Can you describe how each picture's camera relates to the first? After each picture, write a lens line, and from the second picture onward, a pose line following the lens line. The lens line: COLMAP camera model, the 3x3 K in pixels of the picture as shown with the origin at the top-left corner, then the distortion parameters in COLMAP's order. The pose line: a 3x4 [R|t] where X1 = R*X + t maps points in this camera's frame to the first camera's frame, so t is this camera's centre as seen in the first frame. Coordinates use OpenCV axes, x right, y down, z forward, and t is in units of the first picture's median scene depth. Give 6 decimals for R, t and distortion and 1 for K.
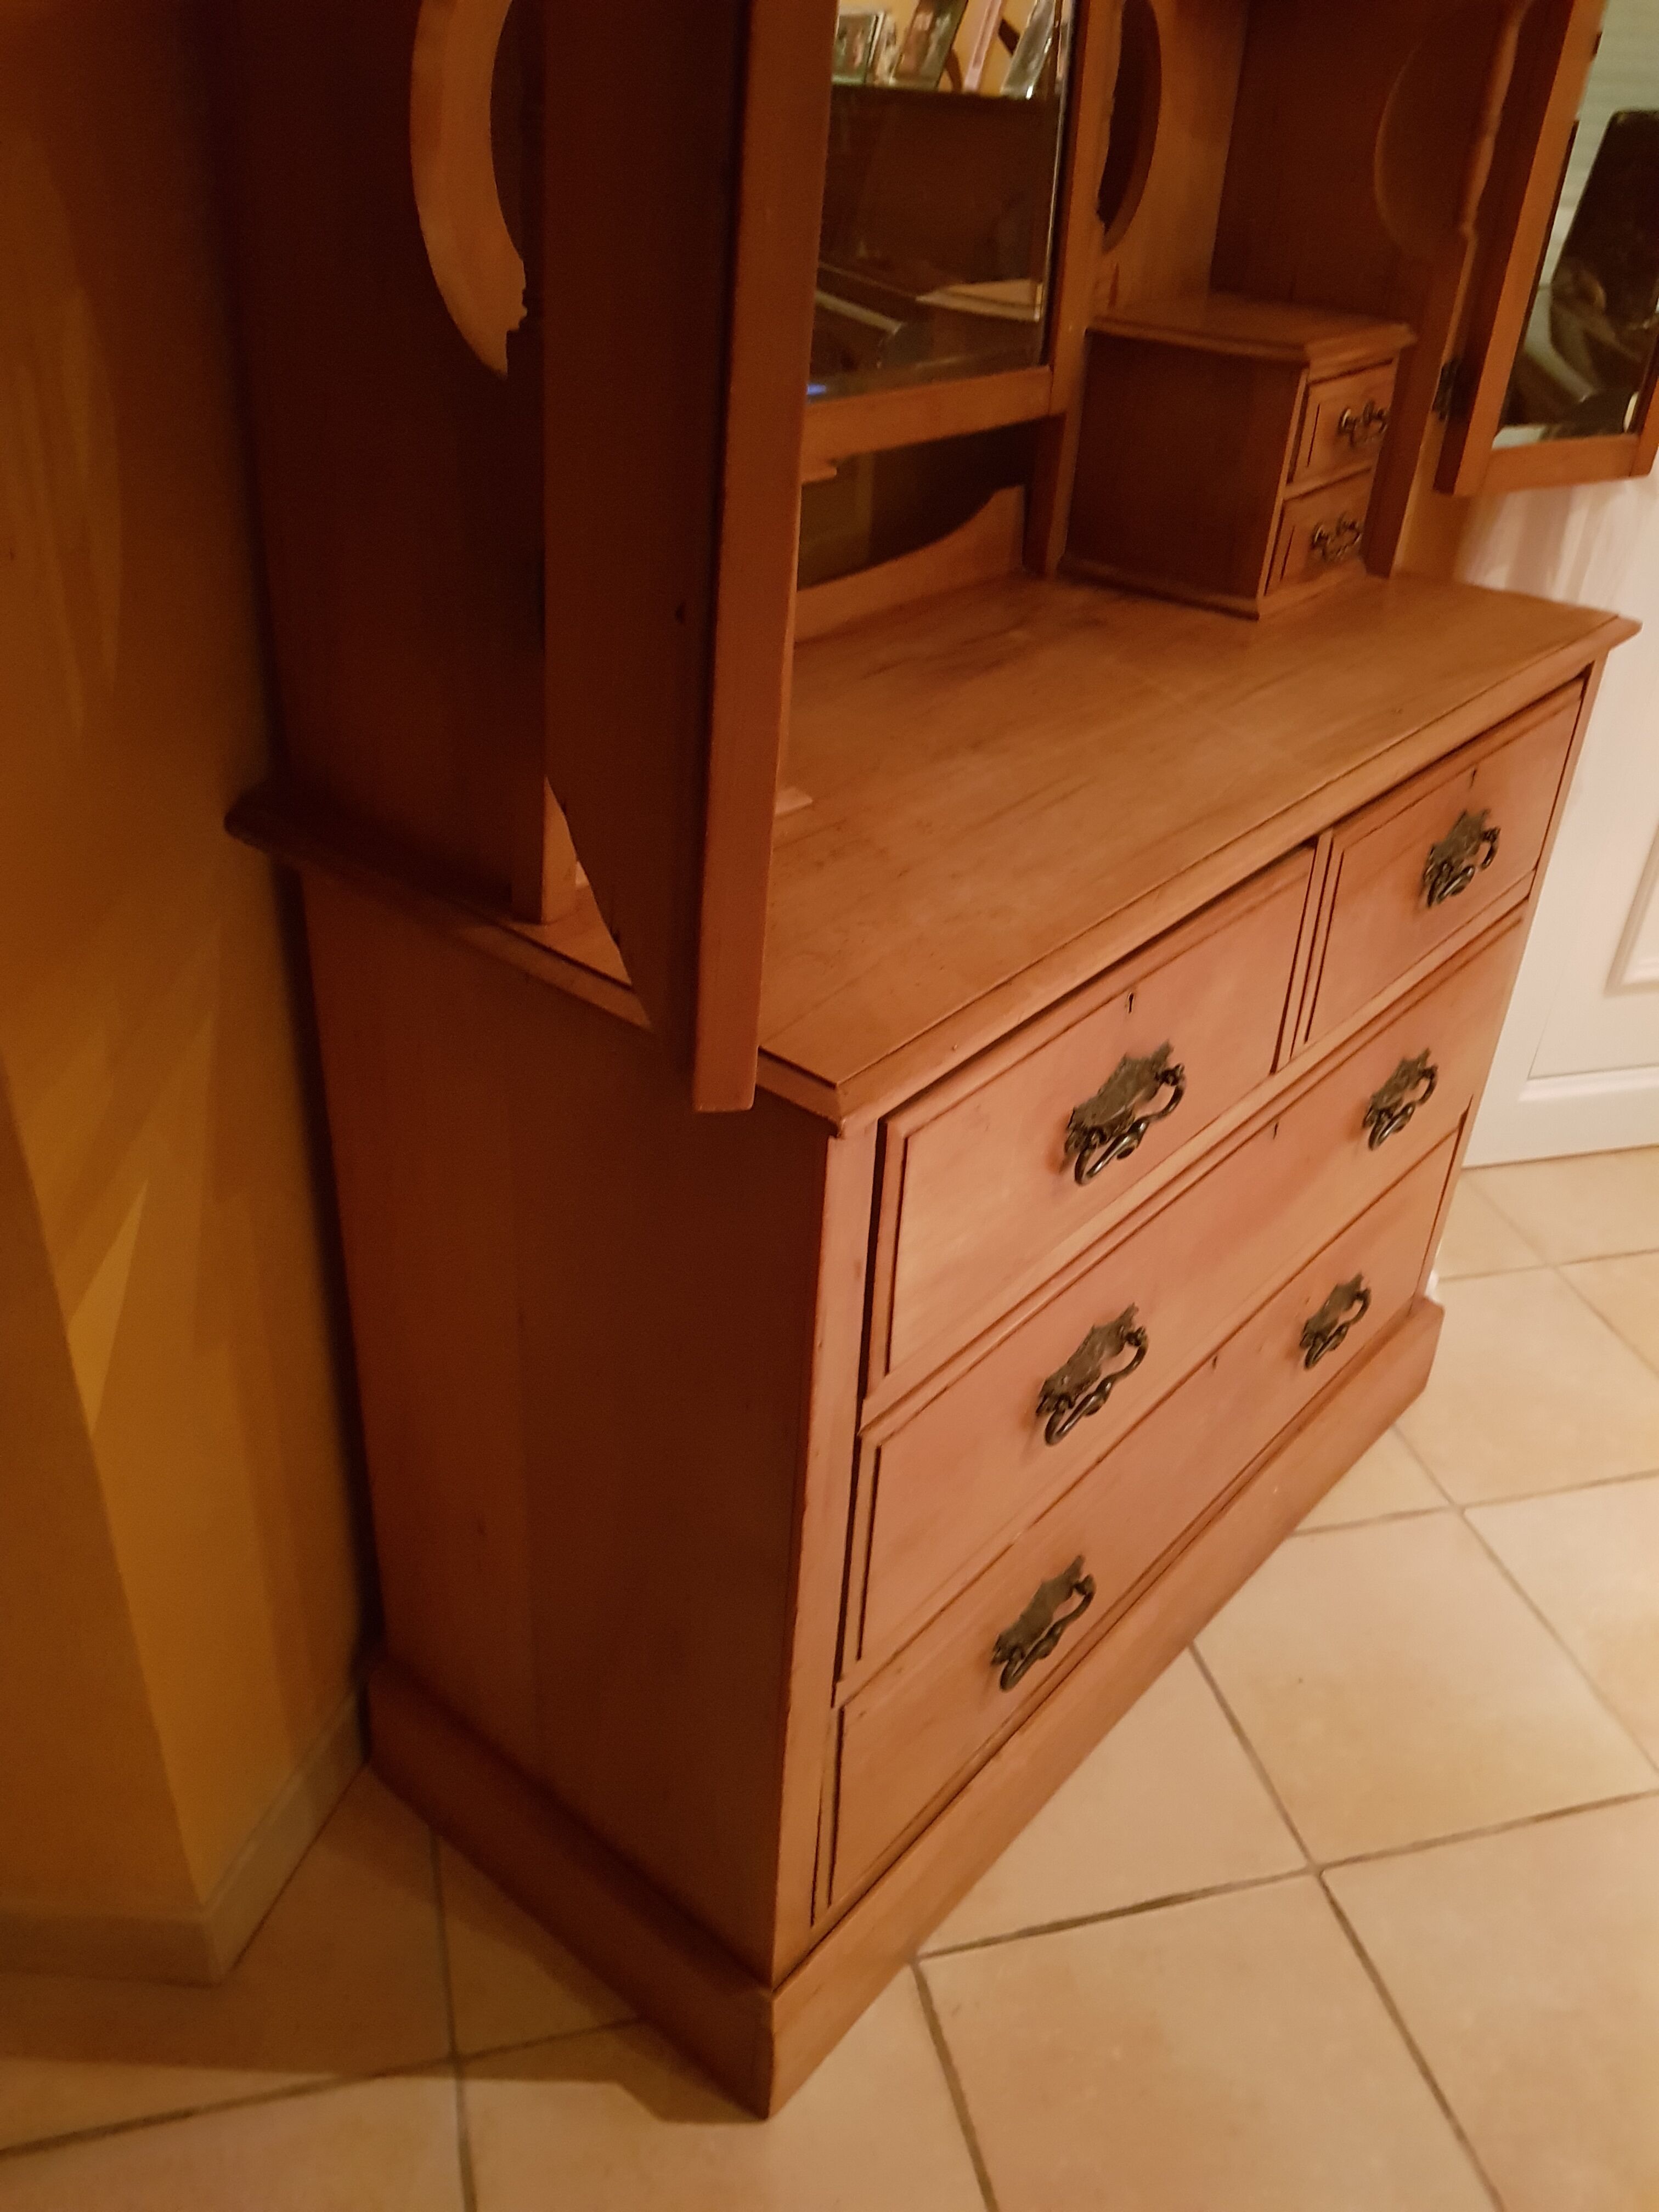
lens RADIAL K [[1764.5, 0, 840.4], [0, 1764.5, 1145.8], [0, 0, 1]] dist [0.012410, -0.054399]
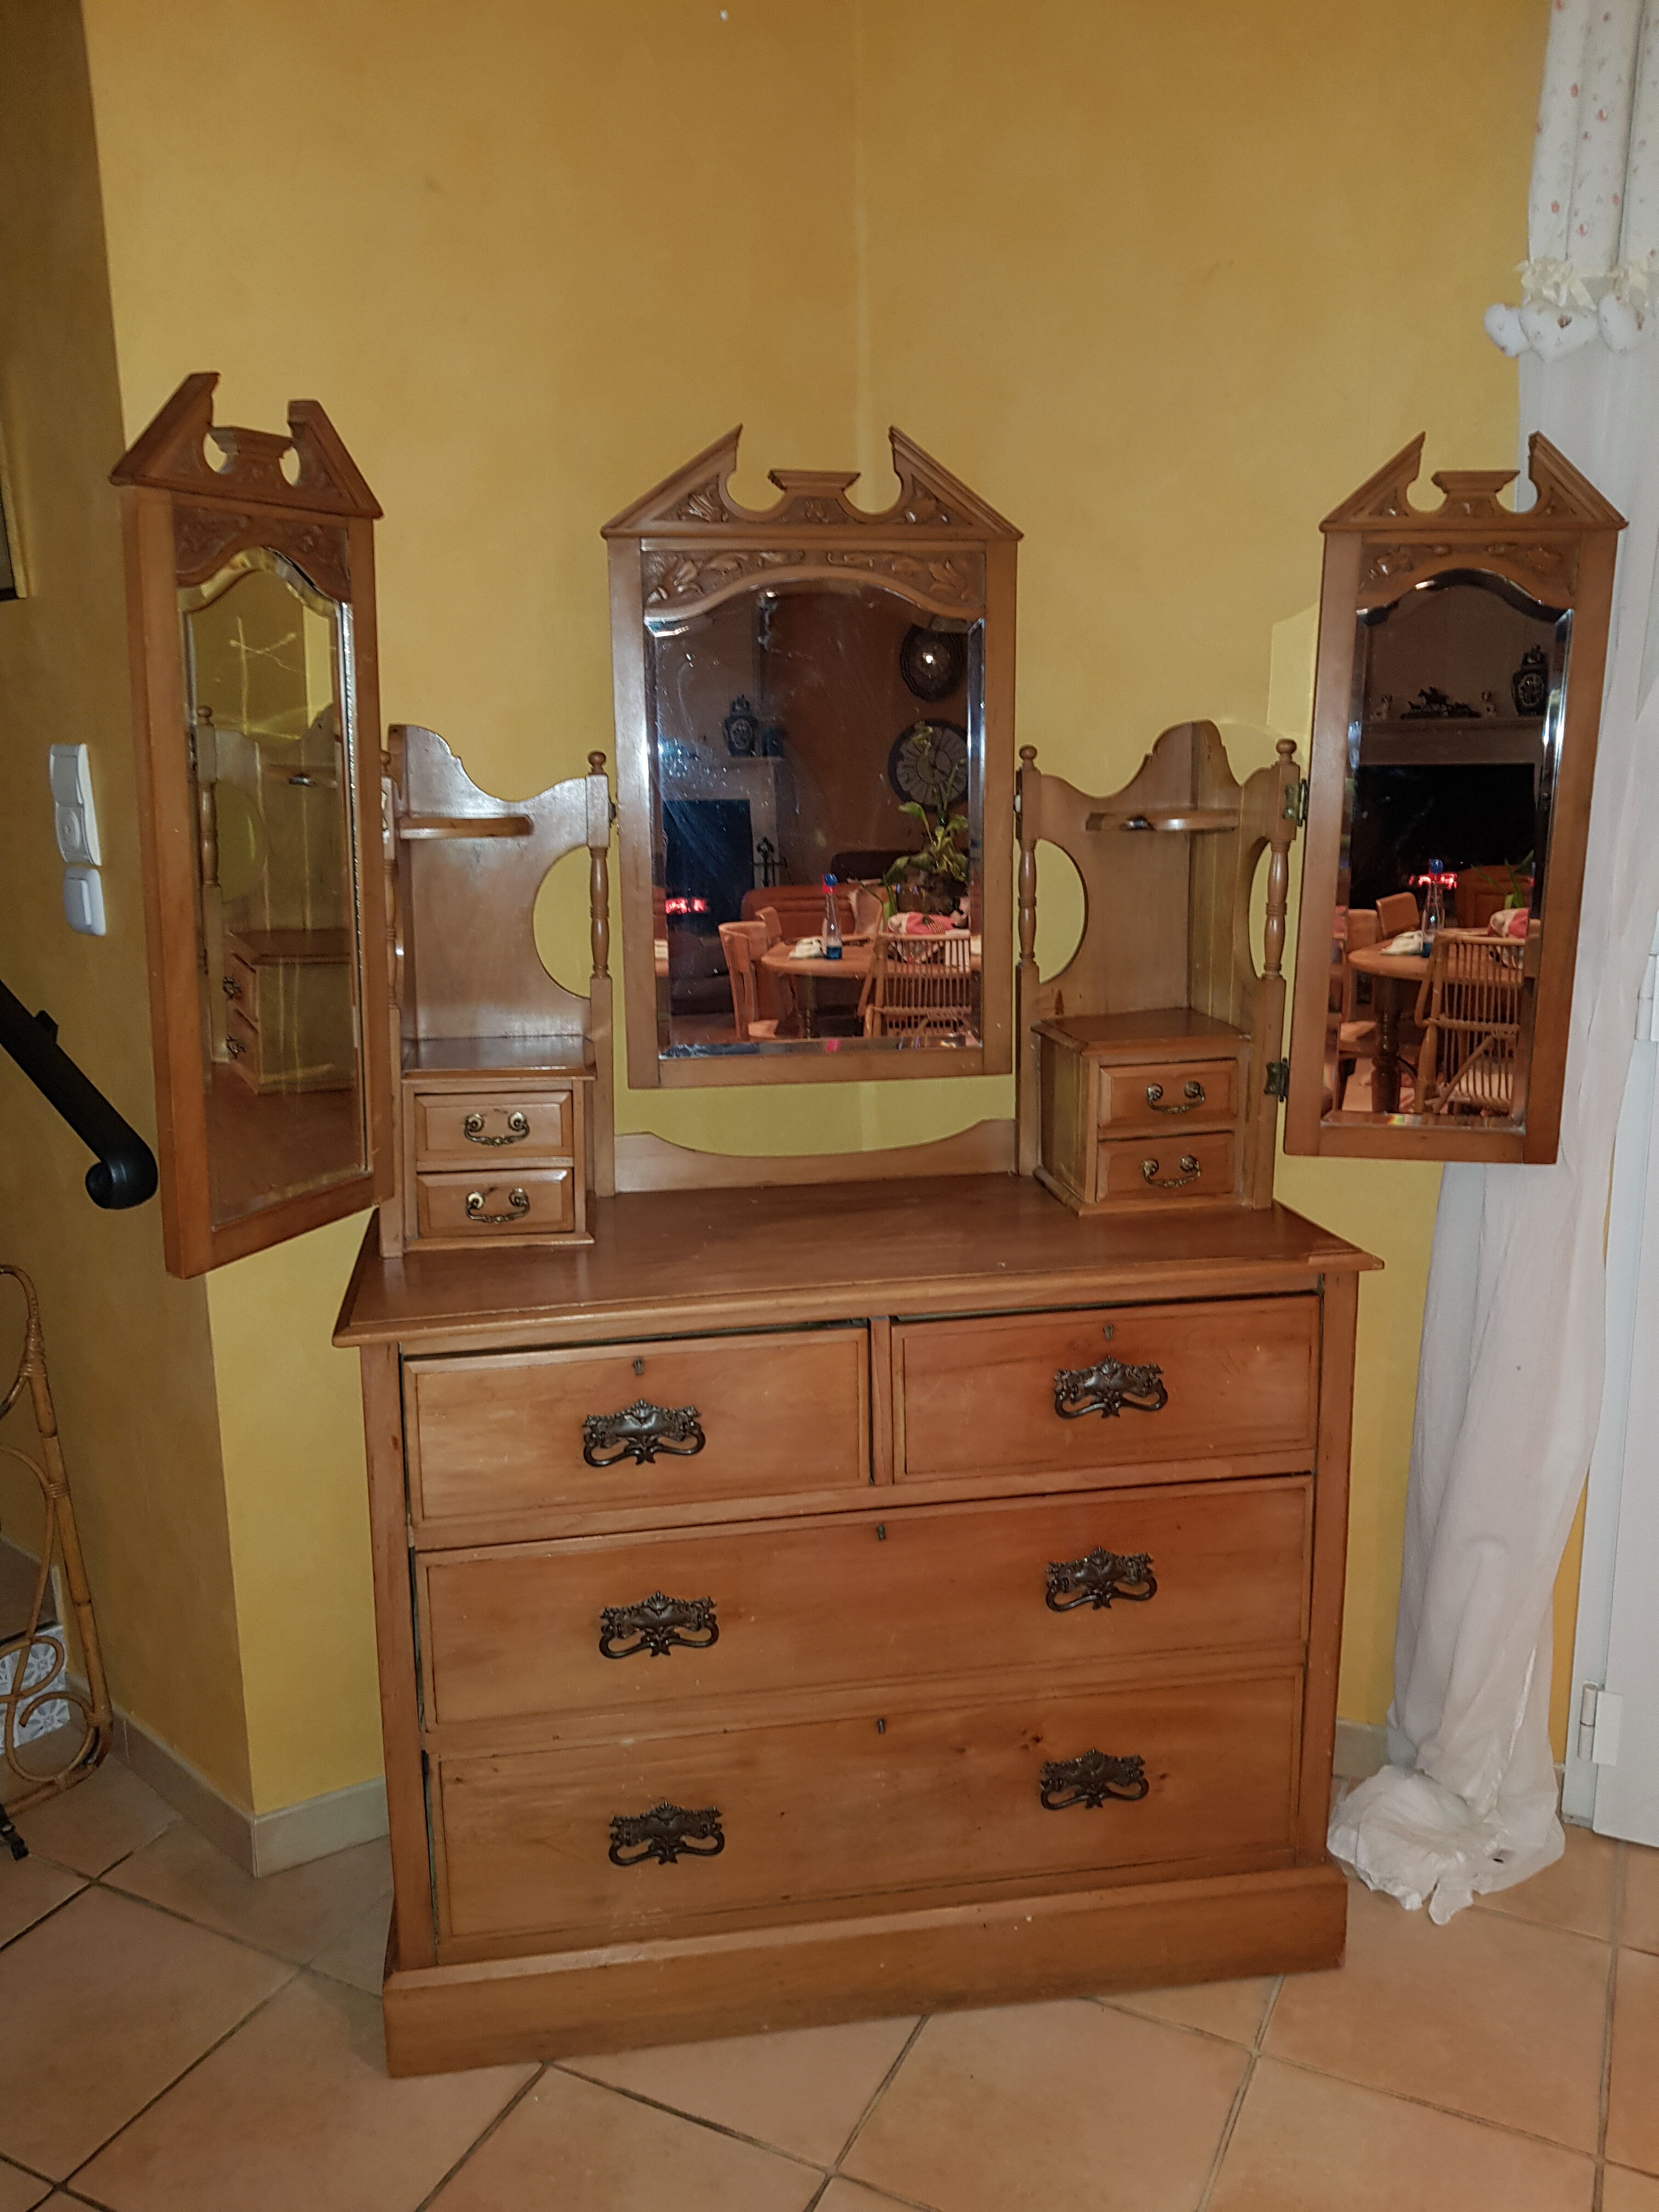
lens RADIAL K [[1770.9, 0, 829.5], [0, 1770.9, 1106.0], [0, 0, 1]] dist [-0.011939, -0.006338]
pose [[0.744561, 0.074578, -0.663376, 1.034027], [-0.317220, 0.913899, -0.253299, 0.044716], [0.587368, 0.399032, 0.704111, -0.157841]]
